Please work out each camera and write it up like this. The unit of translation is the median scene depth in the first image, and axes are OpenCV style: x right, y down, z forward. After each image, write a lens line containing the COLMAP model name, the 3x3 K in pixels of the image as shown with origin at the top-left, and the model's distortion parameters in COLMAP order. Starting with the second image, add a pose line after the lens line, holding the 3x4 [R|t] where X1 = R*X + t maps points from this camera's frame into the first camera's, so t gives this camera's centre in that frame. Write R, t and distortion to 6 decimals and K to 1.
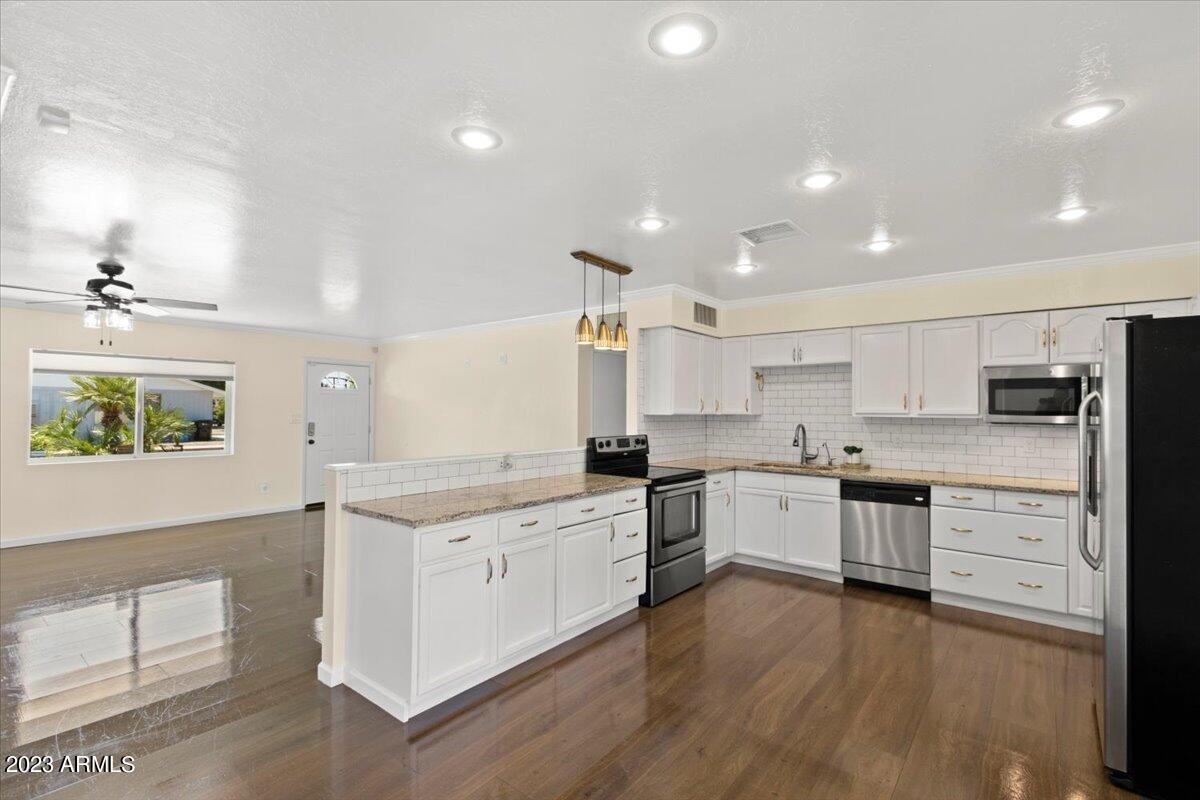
lens RADIAL K [[549.5, 0, 609.7], [0, 549.5, 397.5], [0, 0, 1]] dist [0.008341, -0.003024]
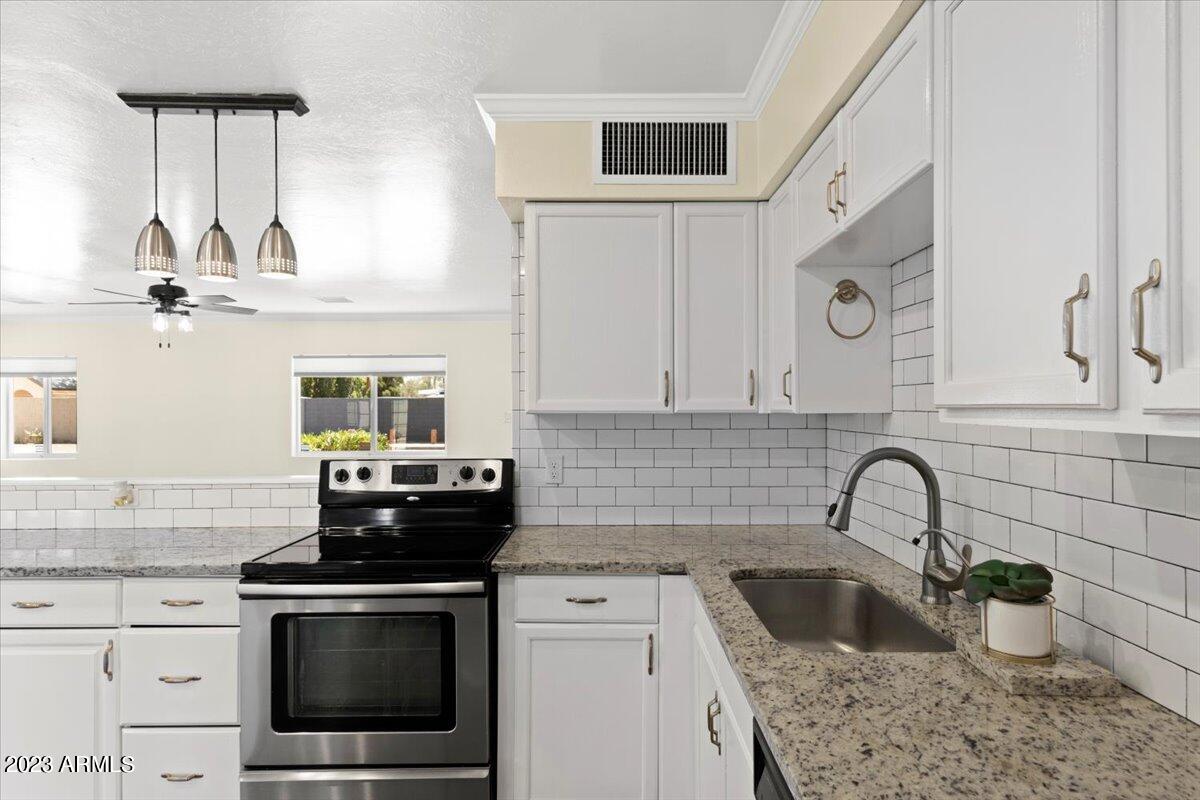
lens RADIAL K [[704.5, 0, 581.7], [0, 704.5, 399.7], [0, 0, 1]] dist [0.019135, -0.000935]
pose [[0.618047, -0.016396, -0.785971, 0.549078], [0.028644, 0.999588, 0.001671, 0.021090], [0.785620, -0.023546, 0.618262, 0.693764]]
